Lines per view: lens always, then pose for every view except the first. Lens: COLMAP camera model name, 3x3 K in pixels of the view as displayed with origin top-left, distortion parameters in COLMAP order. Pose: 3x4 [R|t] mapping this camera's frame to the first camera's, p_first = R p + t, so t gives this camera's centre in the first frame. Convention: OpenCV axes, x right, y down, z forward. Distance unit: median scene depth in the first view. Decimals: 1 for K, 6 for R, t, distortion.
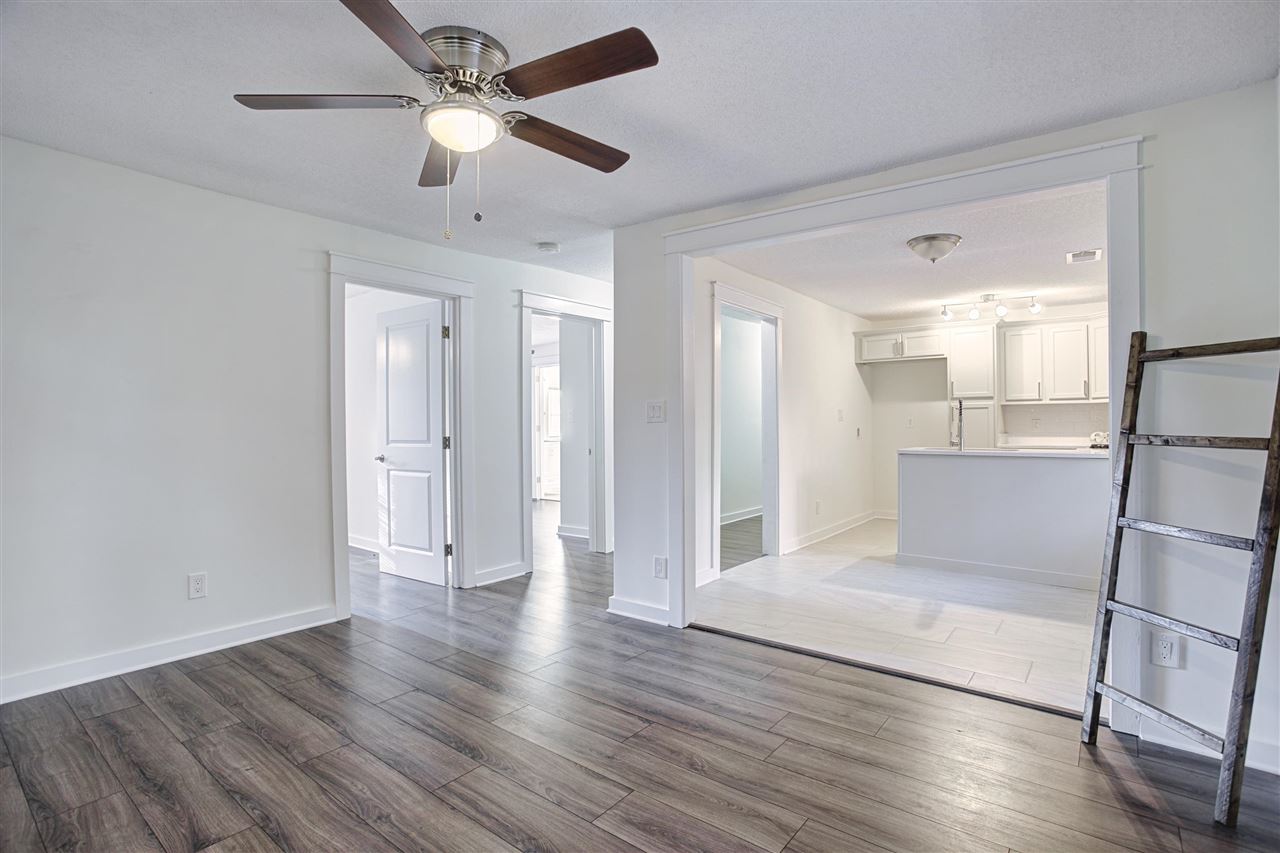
lens RADIAL K [[621.0, 0, 640.0], [0, 621.0, 426.5], [0, 0, 1]] dist [-0.073663, 0.031833]
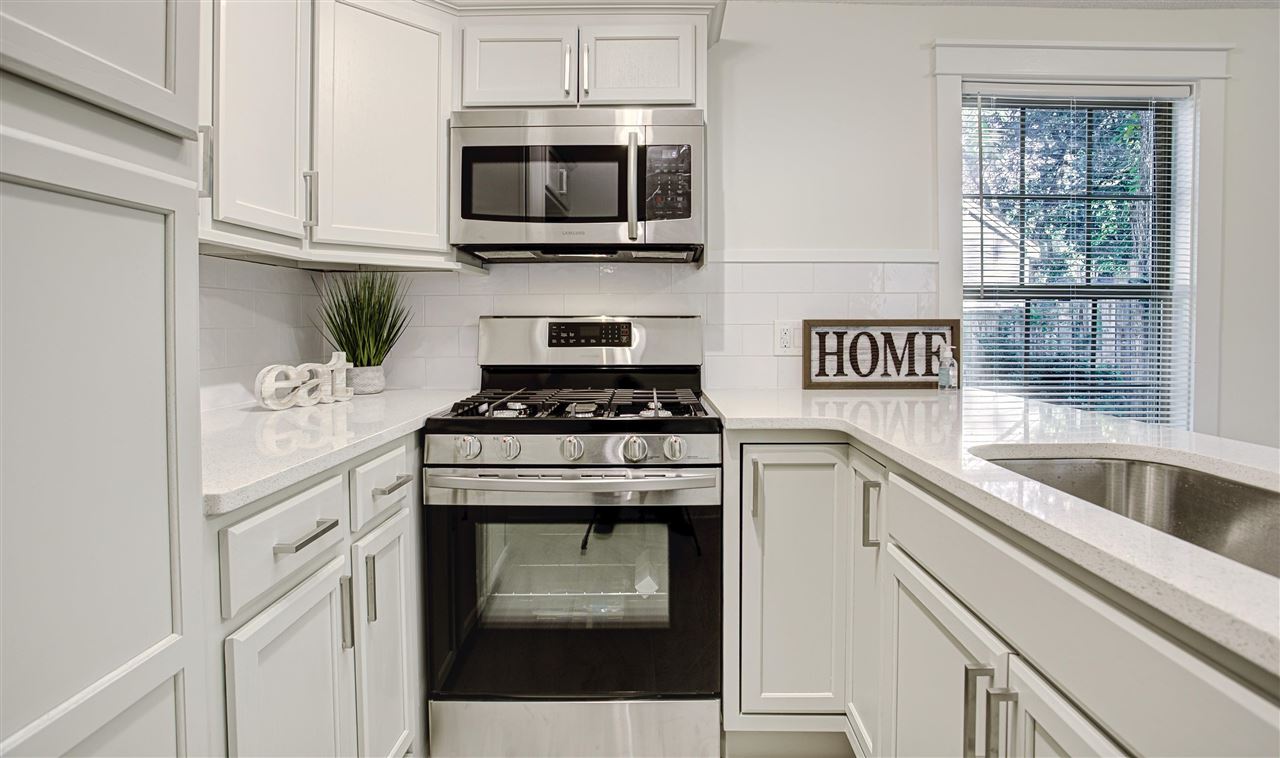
lens RADIAL K [[624.8, 0, 651.7], [0, 624.8, 327.6], [0, 0, 1]] dist [-0.060865, 0.000339]
pose [[-0.606115, 0.007750, 0.795339, 0.698930], [0.010985, 0.999939, -0.001372, -0.010306], [-0.795301, 0.007906, -0.606163, 1.680807]]
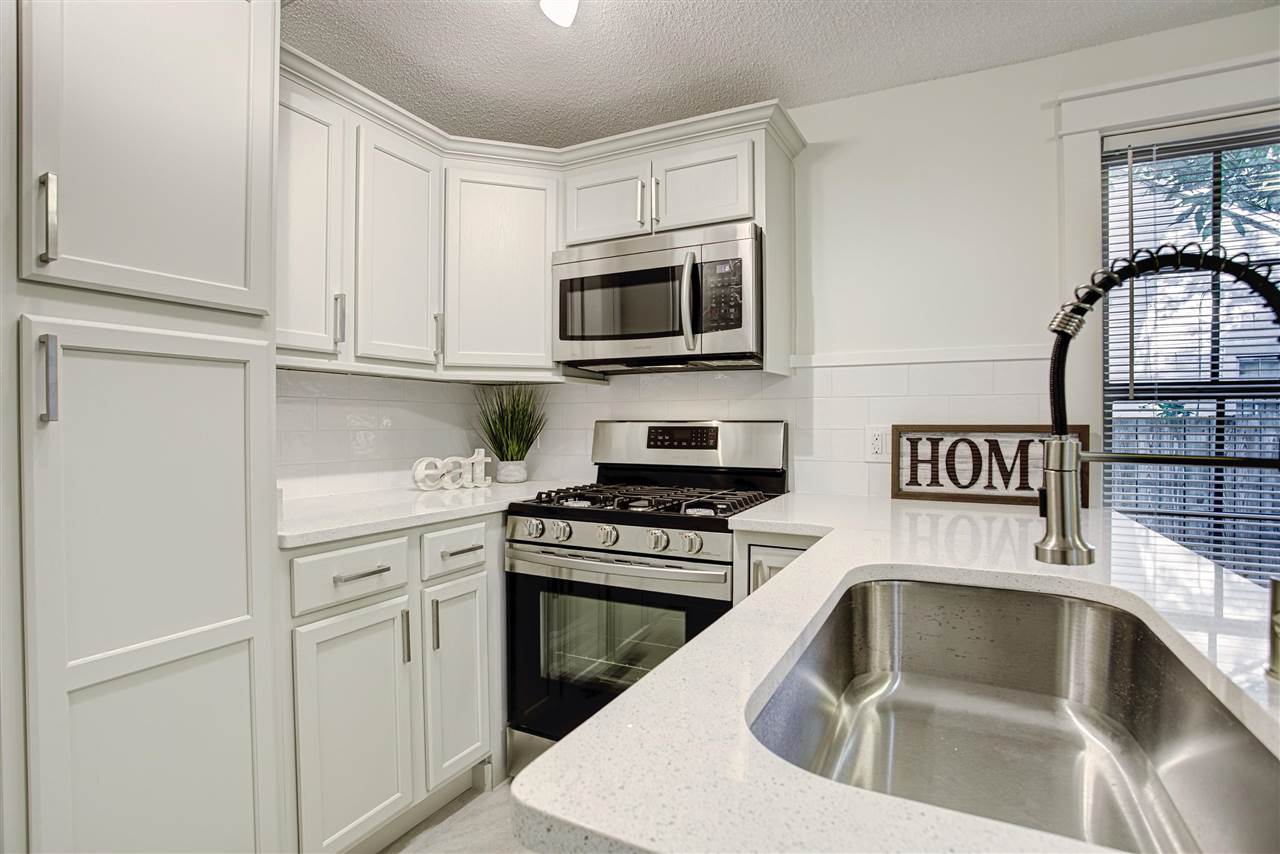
lens RADIAL K [[621.0, 0, 640.0], [0, 621.0, 427.0], [0, 0, 1]] dist [-0.073663, 0.031833]
pose [[-0.182643, 0.008072, 0.983146, 0.580199], [0.002554, 0.999967, -0.007736, -0.011417], [-0.983176, 0.001098, -0.182658, 1.528713]]
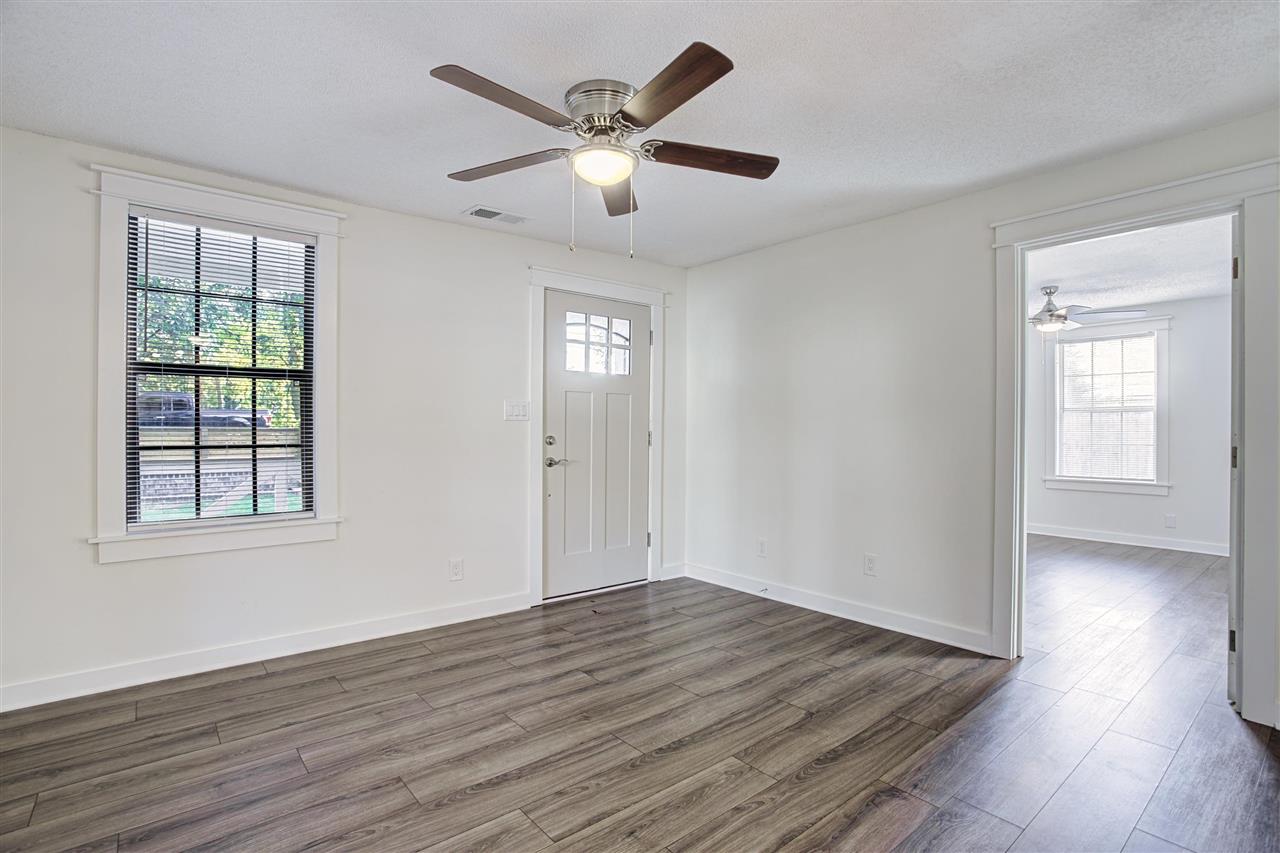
lens RADIAL K [[621.0, 0, 640.0], [0, 621.0, 426.5], [0, 0, 1]] dist [-0.073663, 0.031833]
pose [[-0.214298, -0.000430, -0.976768, 0.435386], [-0.001851, 0.999998, -0.000034, -0.000077], [0.976767, 0.001800, -0.214298, 0.697623]]
